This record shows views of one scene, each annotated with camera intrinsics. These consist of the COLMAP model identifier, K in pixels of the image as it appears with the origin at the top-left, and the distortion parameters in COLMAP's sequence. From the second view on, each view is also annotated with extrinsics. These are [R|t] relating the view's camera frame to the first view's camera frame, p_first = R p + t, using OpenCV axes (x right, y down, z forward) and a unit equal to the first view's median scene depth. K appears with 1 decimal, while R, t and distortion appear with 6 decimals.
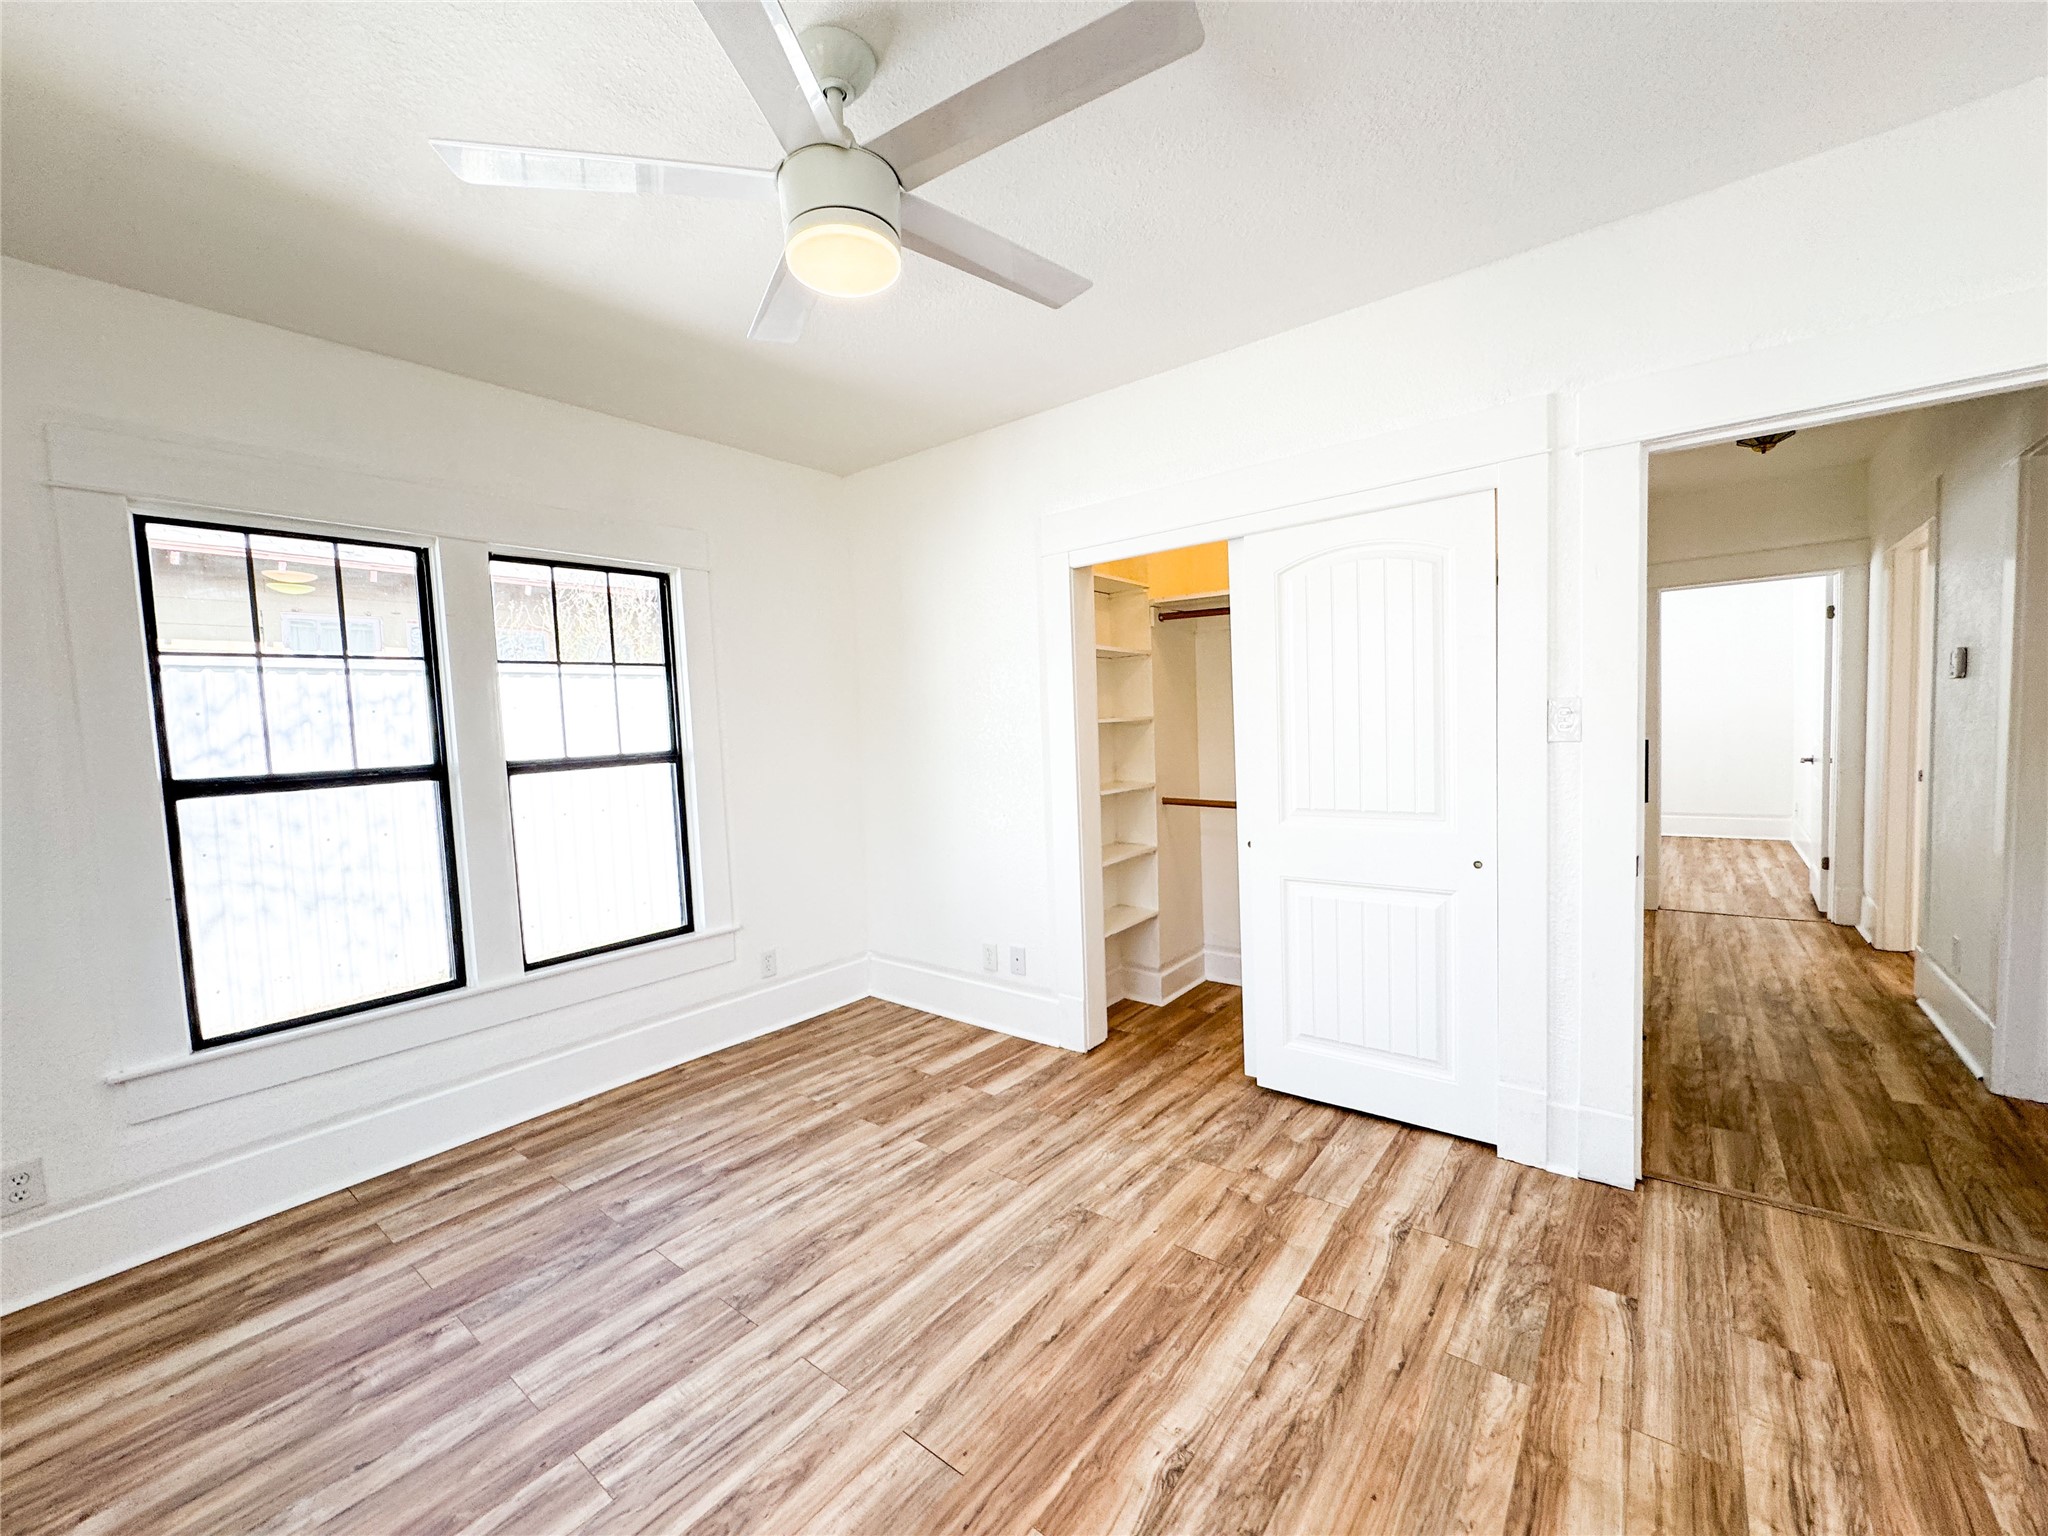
lens RADIAL K [[822.8, 0, 1021.5], [0, 822.8, 766.2], [0, 0, 1]] dist [-0.001201, -0.000222]
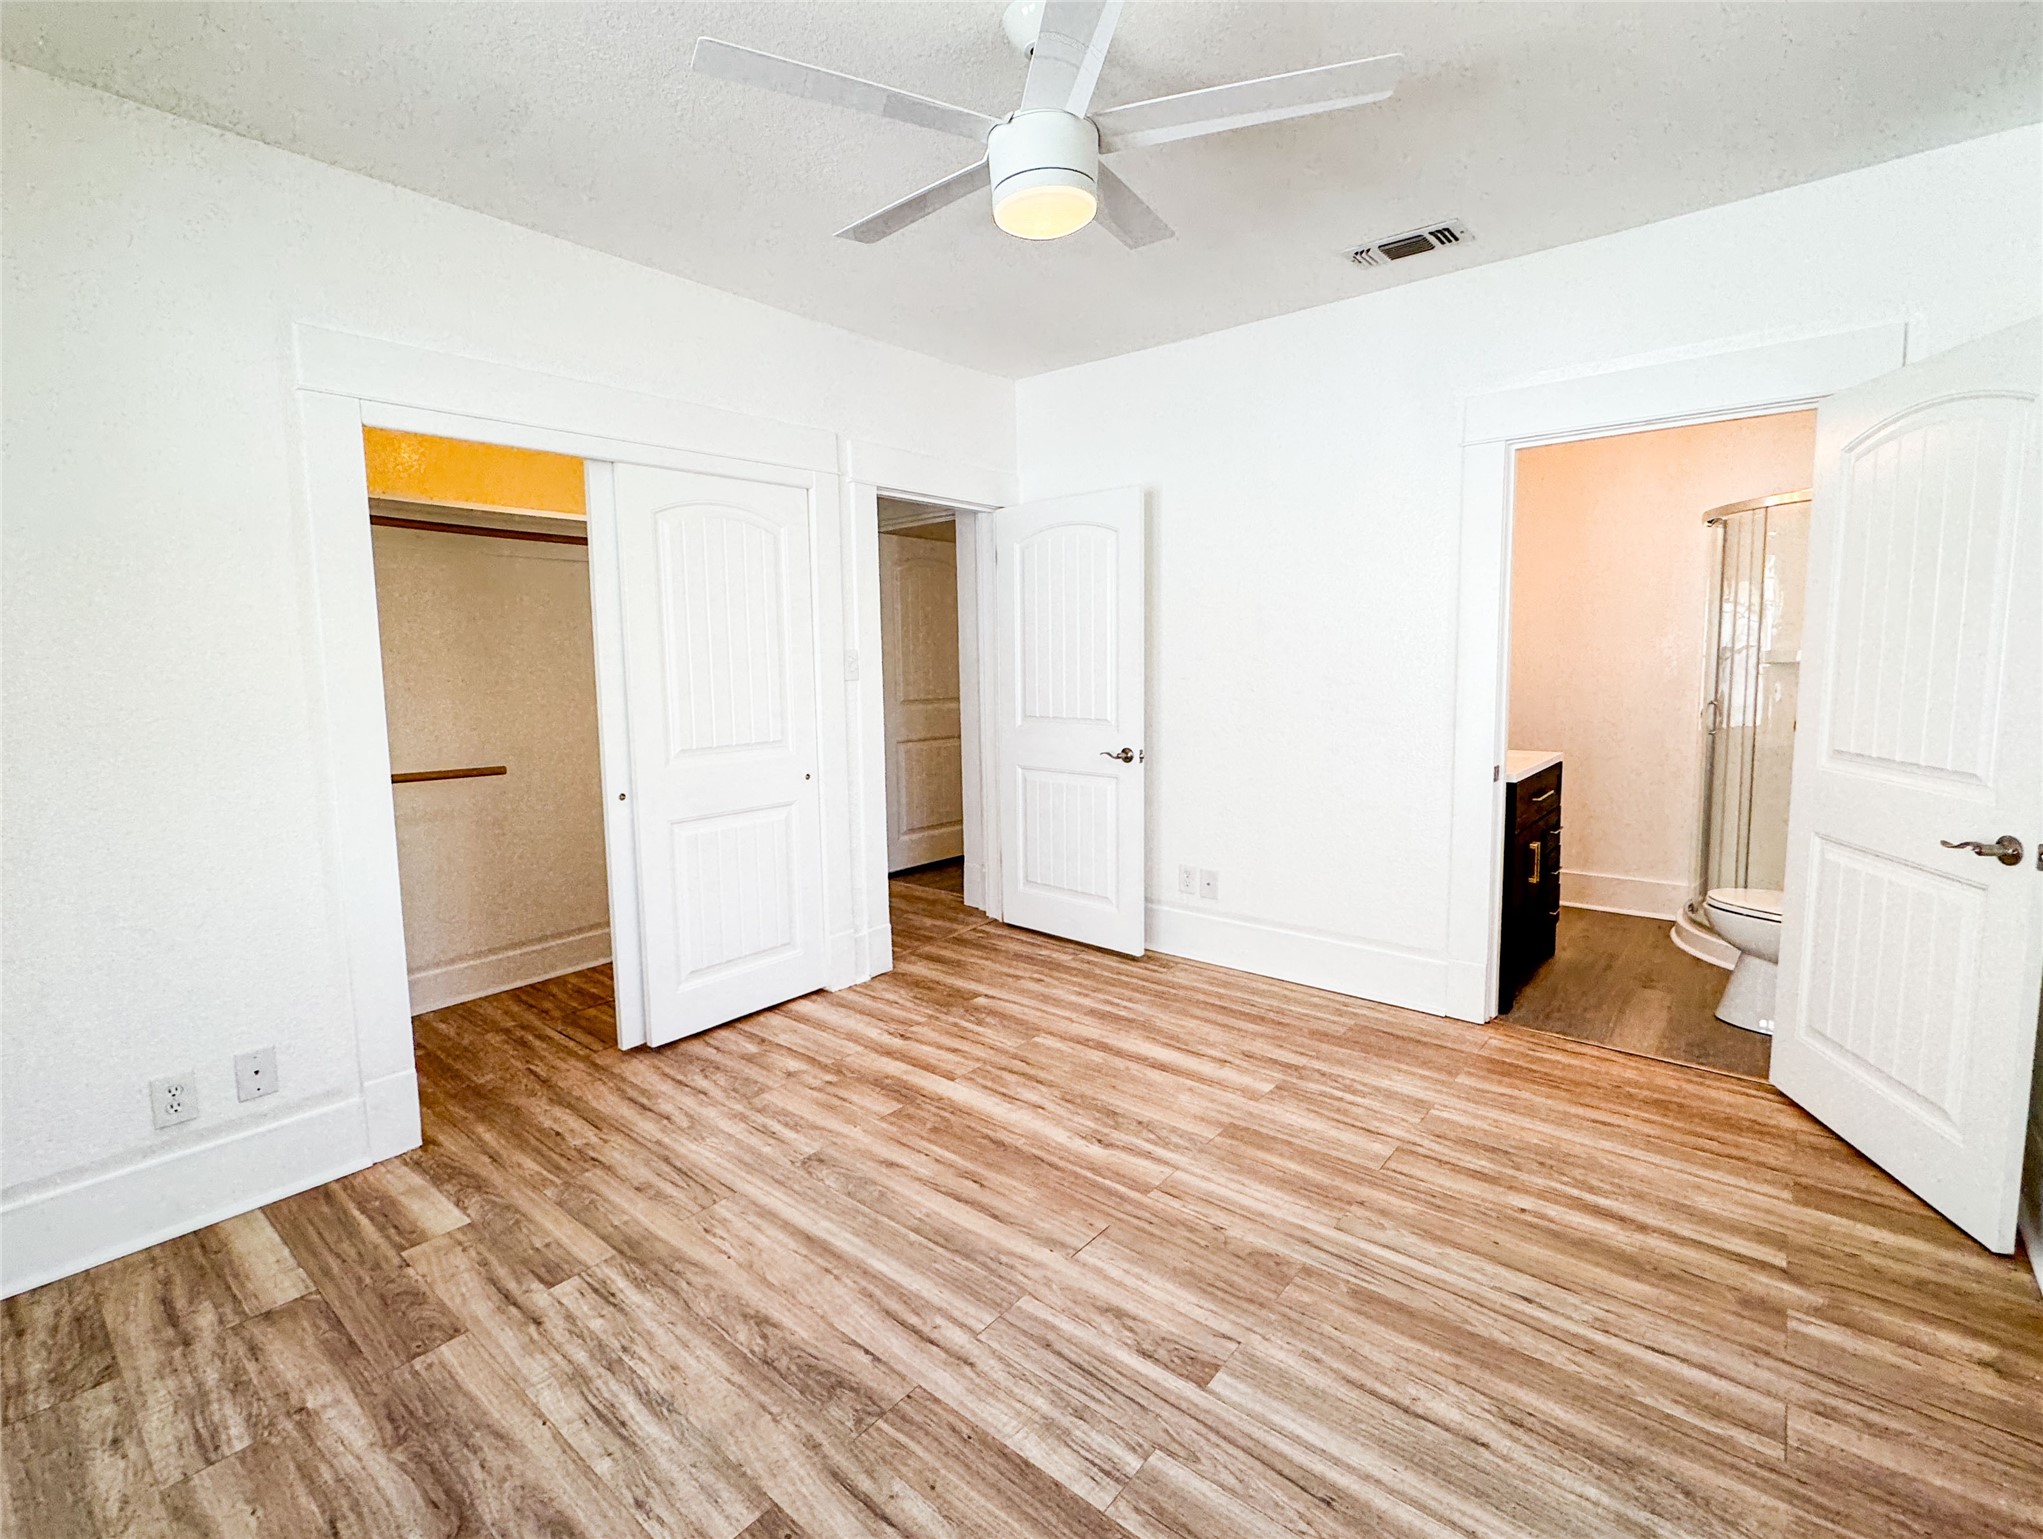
lens RADIAL K [[820.8, 0, 1019.0], [0, 820.8, 767.7], [0, 0, 1]] dist [-0.001201, -0.000222]
pose [[0.088344, -0.097330, 0.991323, -0.854027], [0.068048, 0.993479, 0.091478, -0.009137], [-0.993763, 0.059376, 0.094391, 0.621742]]
